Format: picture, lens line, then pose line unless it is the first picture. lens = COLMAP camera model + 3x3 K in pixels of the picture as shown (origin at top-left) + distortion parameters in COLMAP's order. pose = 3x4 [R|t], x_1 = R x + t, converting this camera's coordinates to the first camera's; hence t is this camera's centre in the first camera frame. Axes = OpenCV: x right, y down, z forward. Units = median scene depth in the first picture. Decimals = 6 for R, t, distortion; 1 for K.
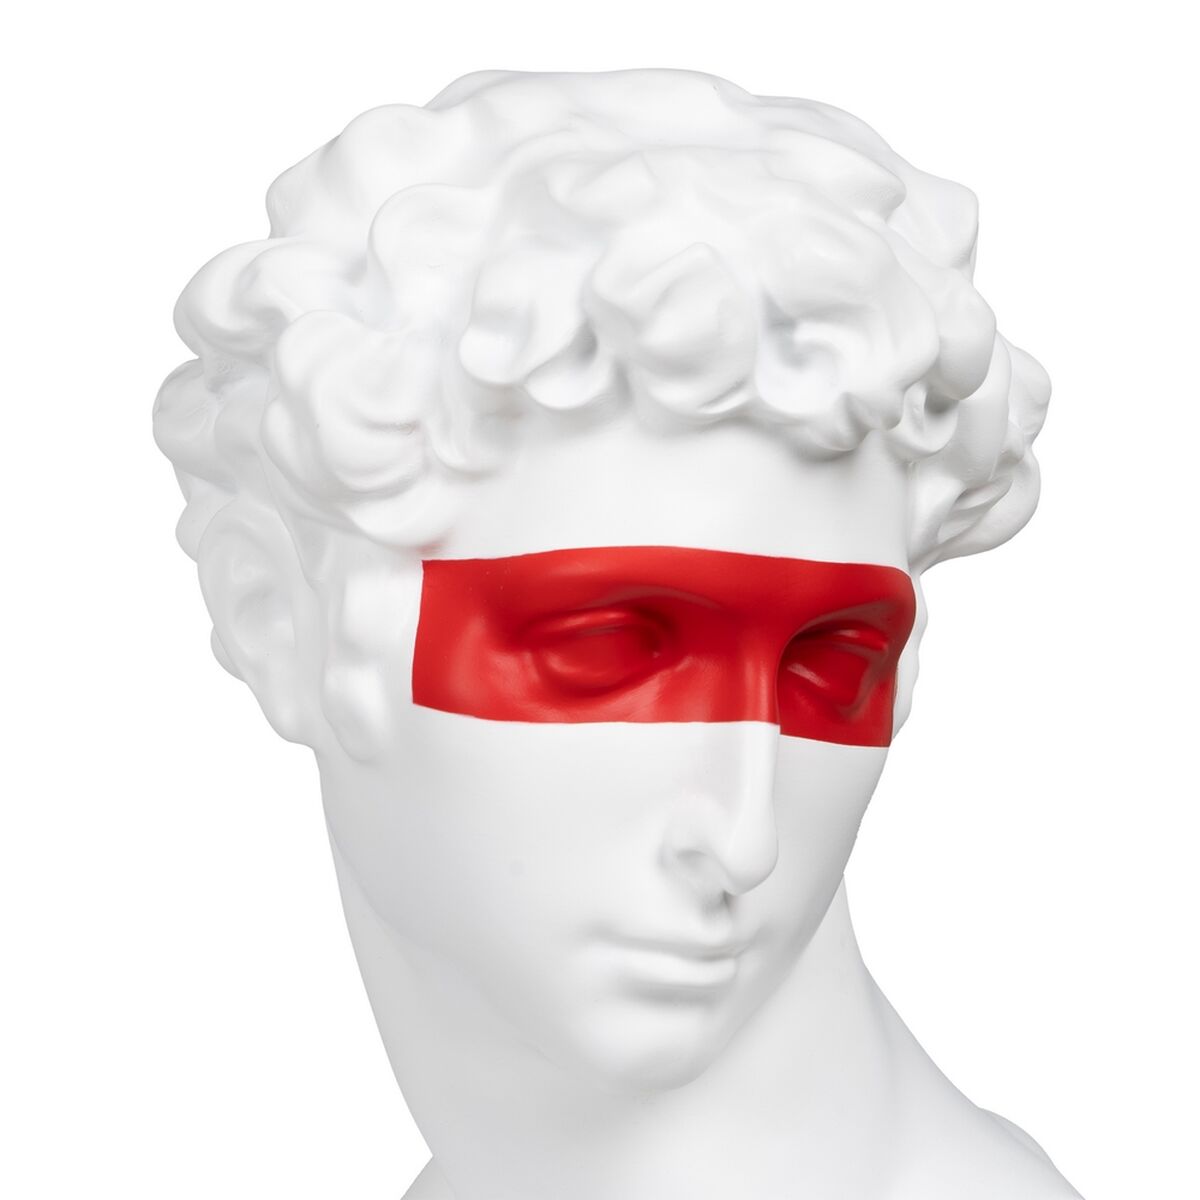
lens RADIAL K [[6385.6, 0, 598.3], [0, 6385.6, 602.0], [0, 0, 1]] dist [-0.499020, 0.000000]
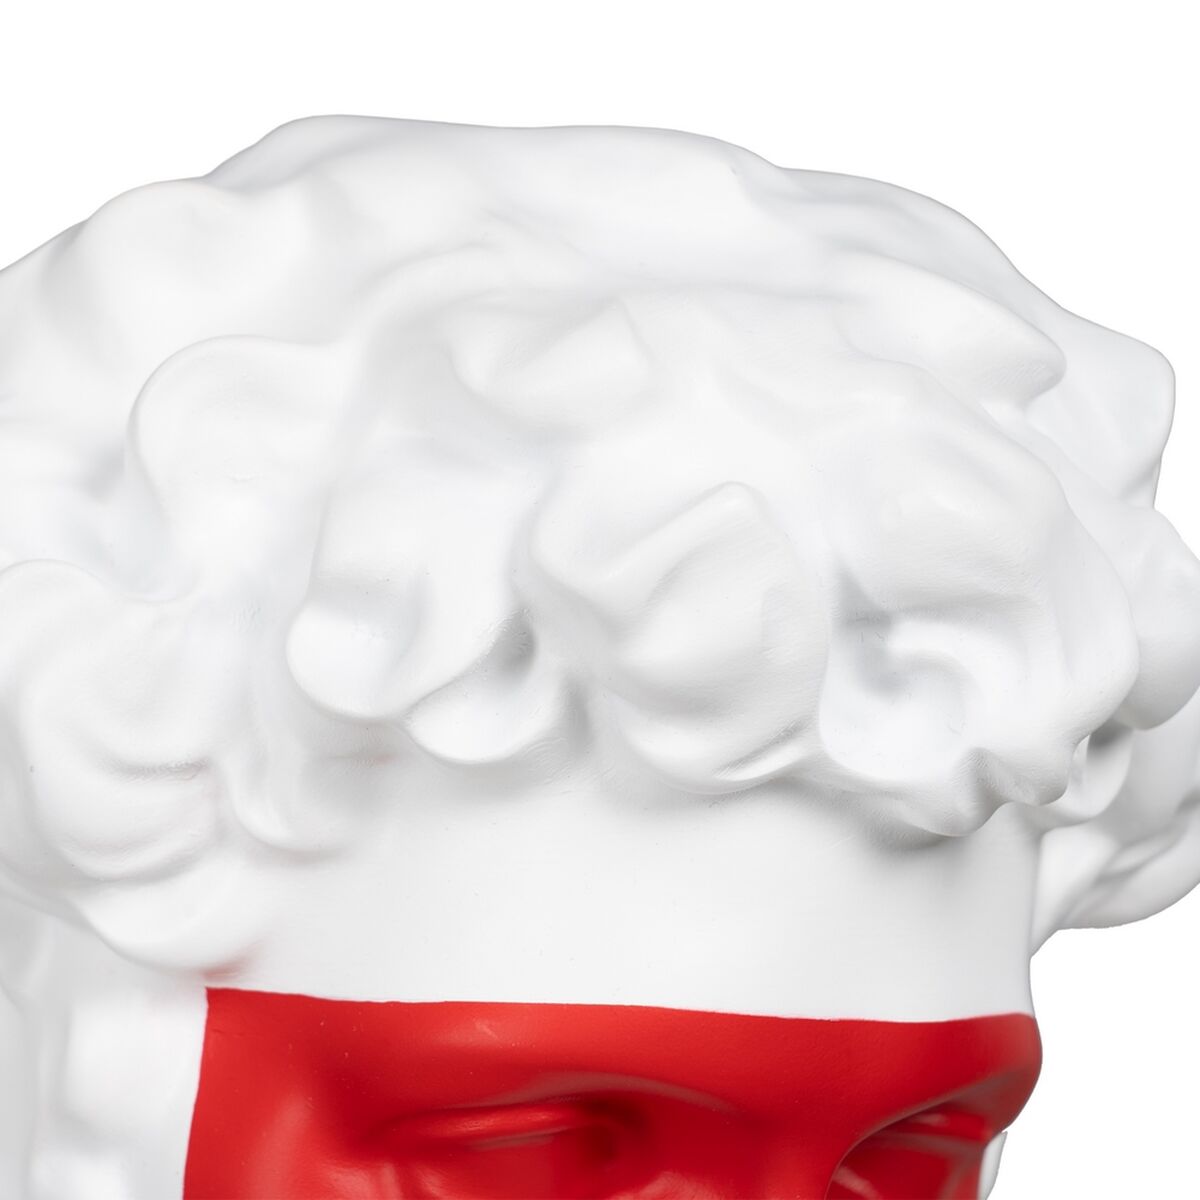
lens RADIAL K [[6385.6, 0, 599.7], [0, 6385.6, 599.6], [0, 0, 1]] dist [-0.499020, 0.000000]
pose [[0.998283, 0.030010, 0.050295, -0.022365], [-0.031386, 0.999148, 0.026807, -0.058664], [-0.049448, -0.028339, 0.998375, 0.434843]]
